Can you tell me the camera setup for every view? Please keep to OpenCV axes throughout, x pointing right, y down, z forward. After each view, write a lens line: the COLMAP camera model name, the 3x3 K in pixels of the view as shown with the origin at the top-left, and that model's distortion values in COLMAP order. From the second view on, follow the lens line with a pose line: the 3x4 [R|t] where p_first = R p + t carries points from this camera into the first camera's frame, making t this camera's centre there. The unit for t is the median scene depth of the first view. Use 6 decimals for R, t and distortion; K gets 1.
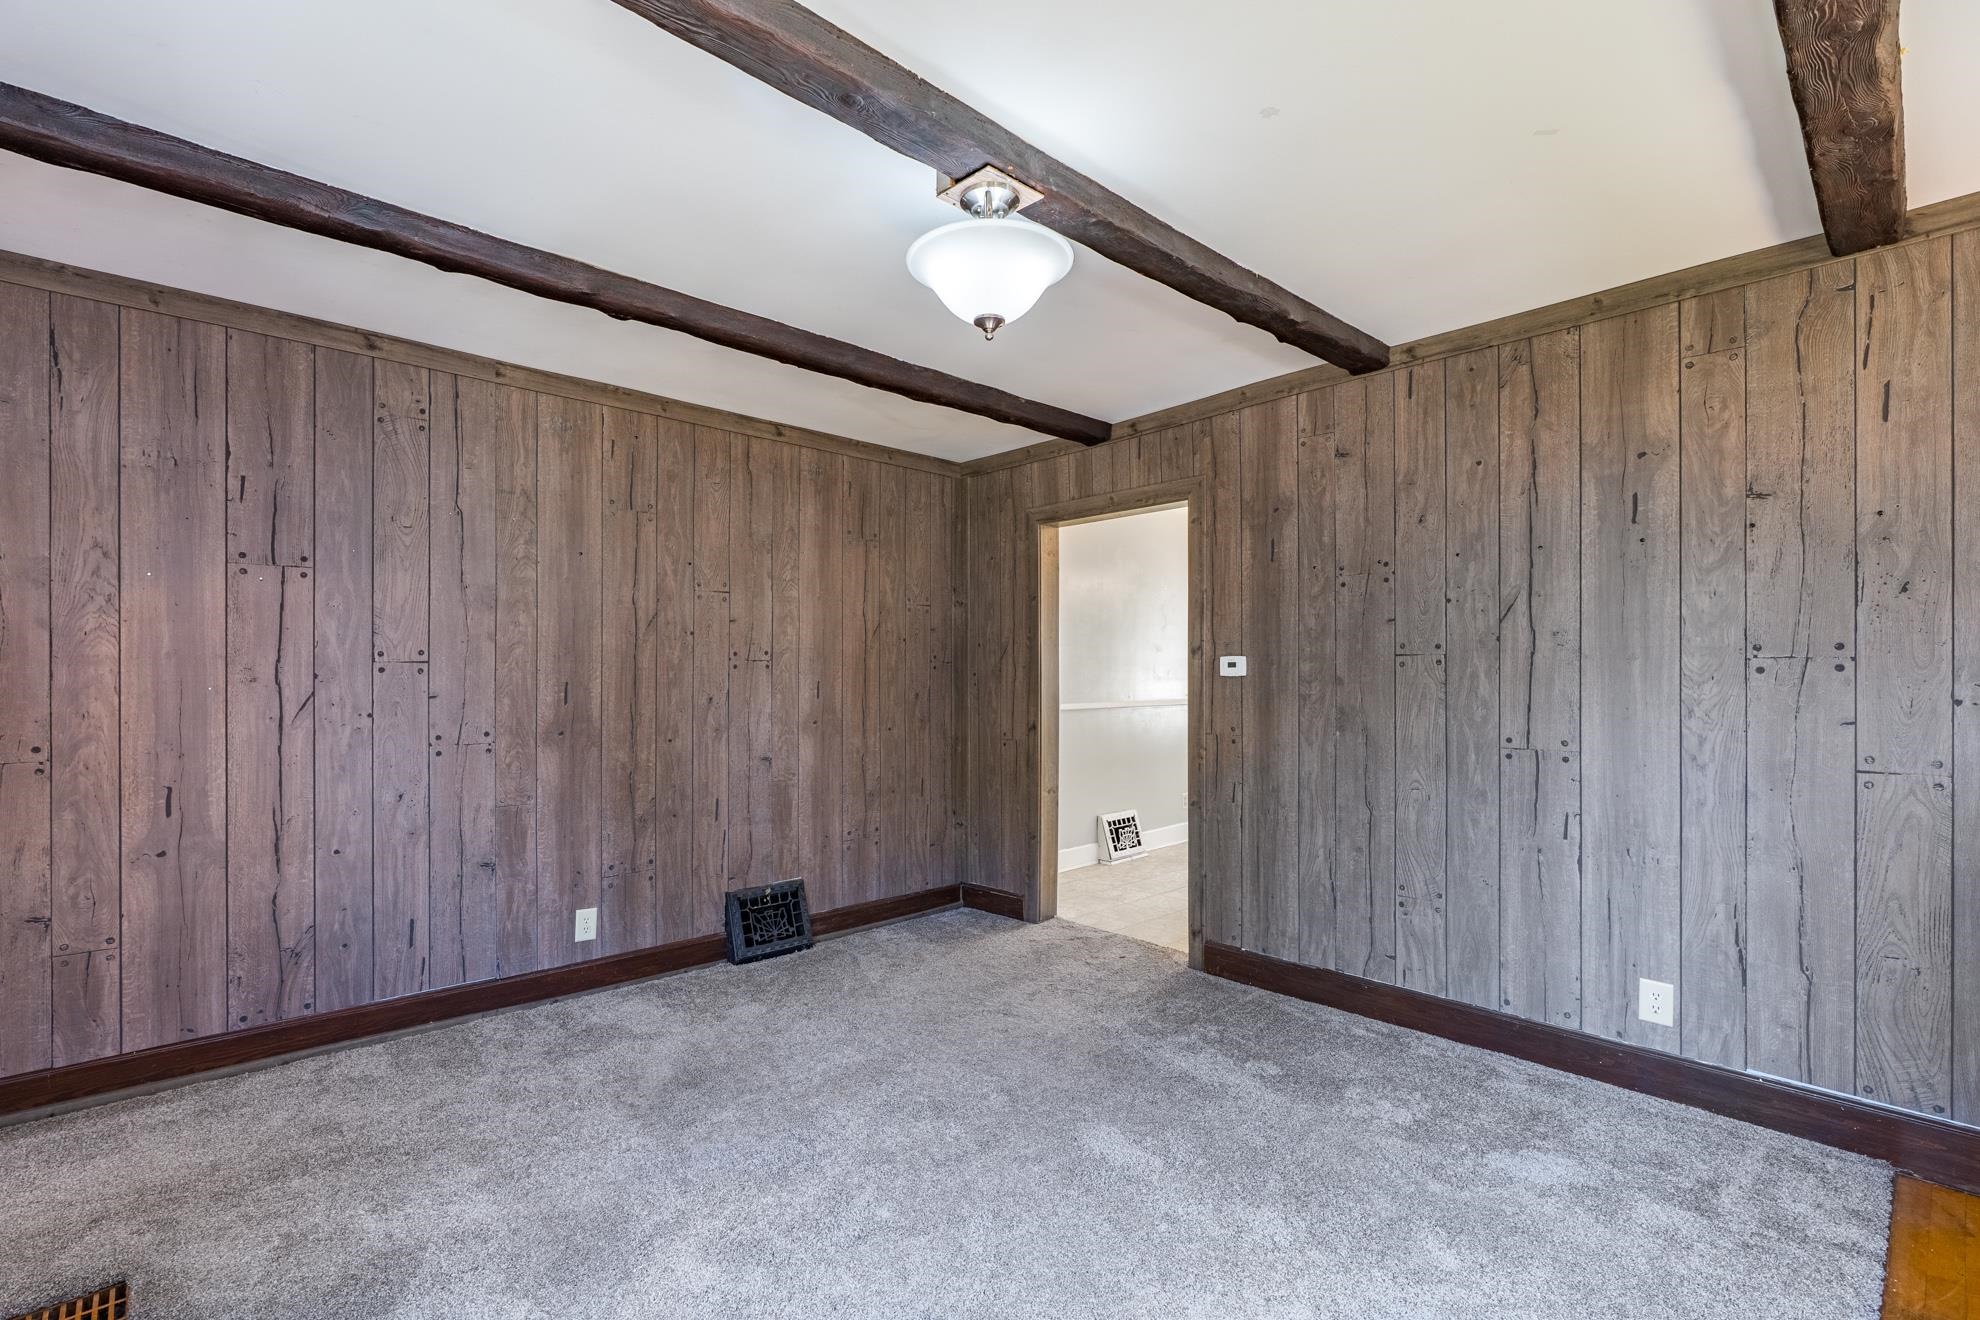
lens RADIAL K [[894.9, 0, 1040.9], [0, 894.9, 670.1], [0, 0, 1]] dist [0.000655, 0.000156]
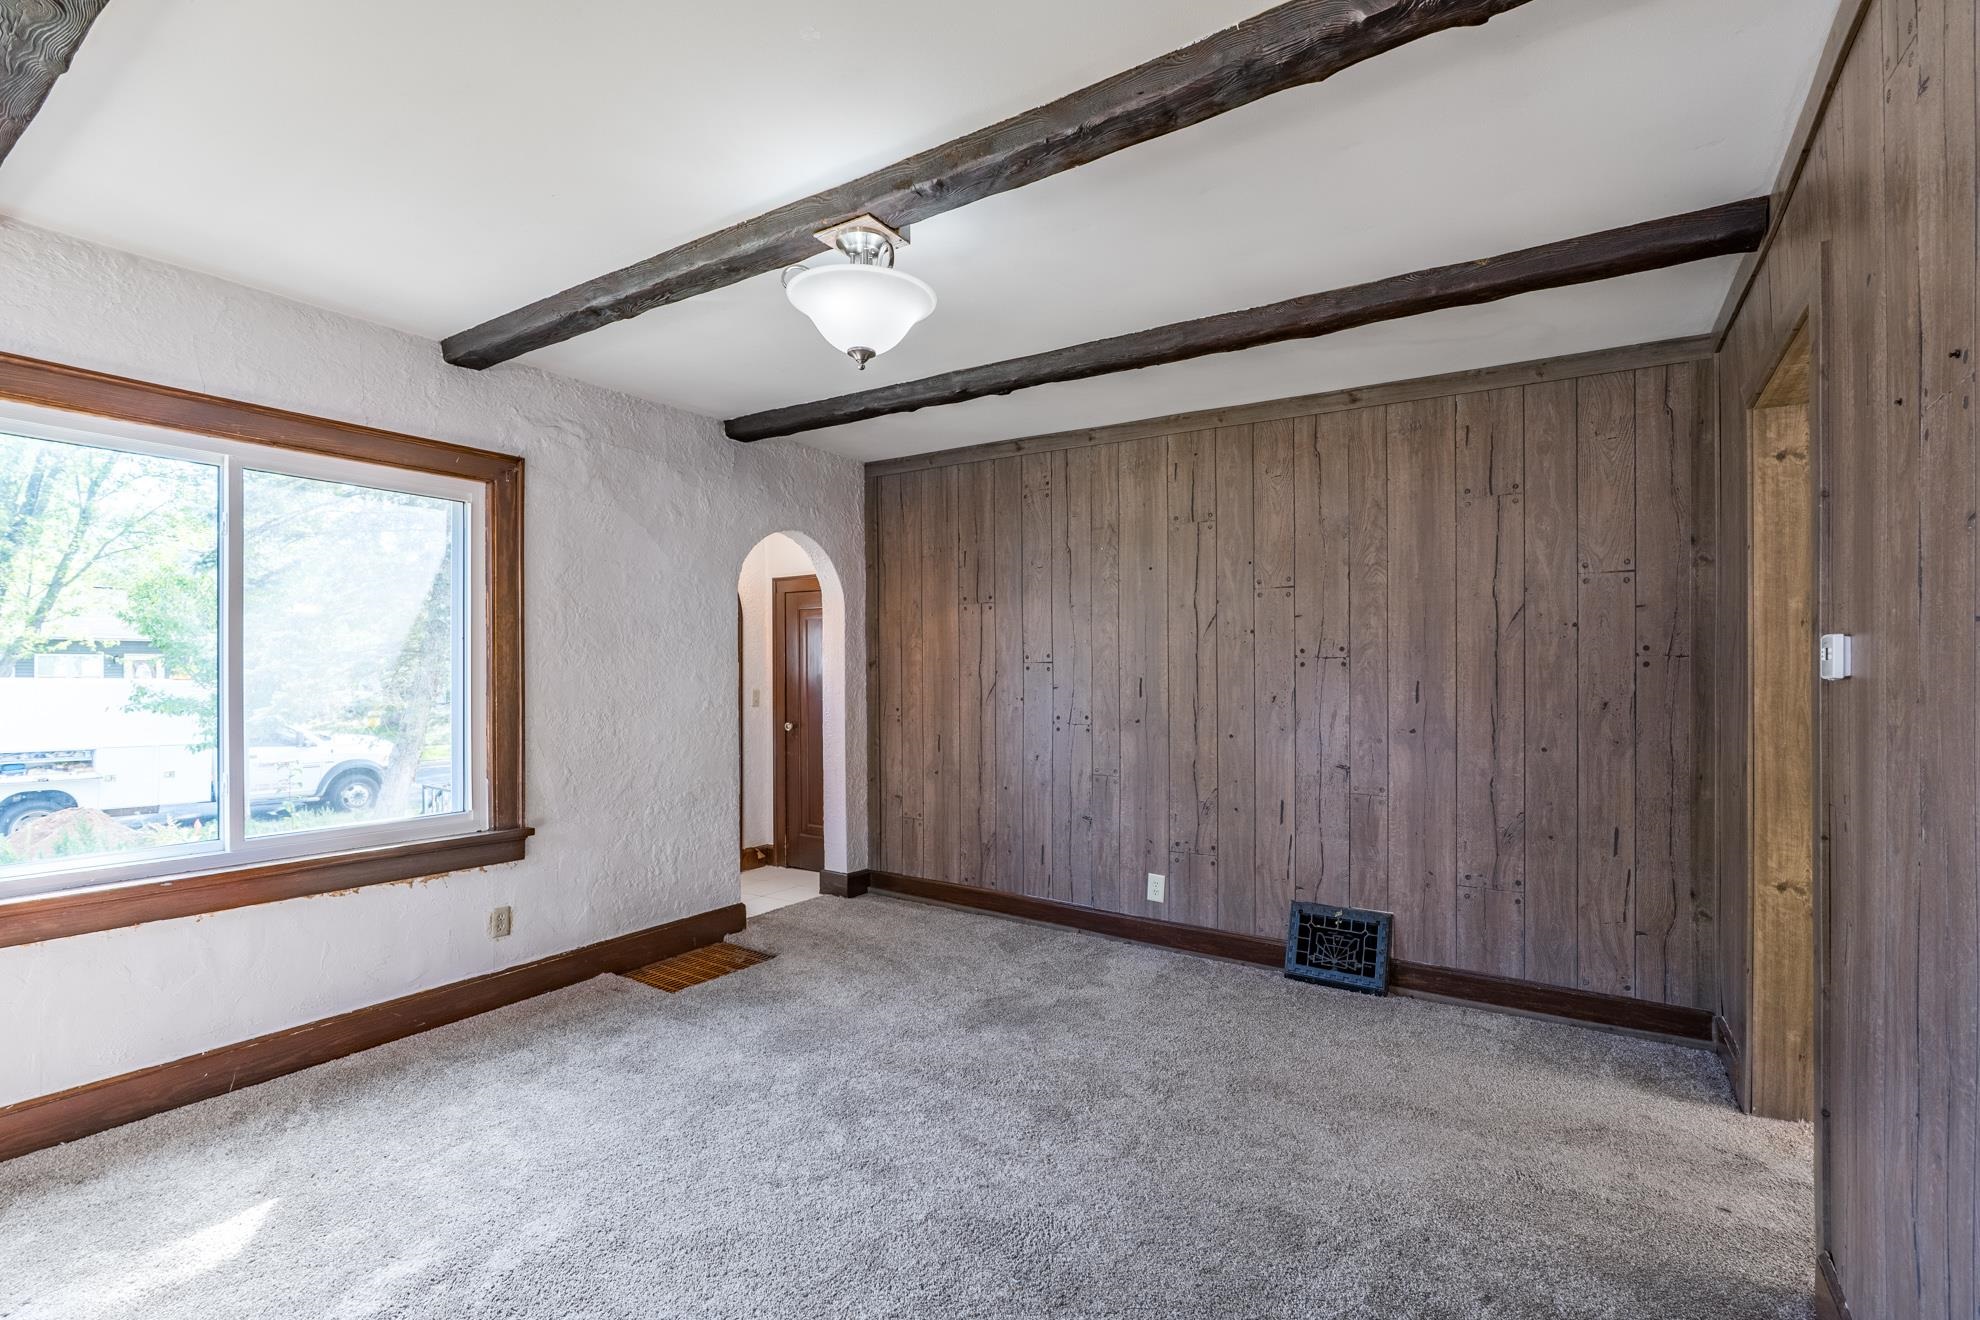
lens RADIAL K [[894.9, 0, 1040.9], [0, 894.9, 670.1], [0, 0, 1]] dist [0.000655, 0.000156]
pose [[0.234364, -0.002133, -0.972147, 0.511377], [-0.000699, 0.999997, -0.002363, 0.004693], [0.972149, 0.001234, 0.234362, 0.511469]]
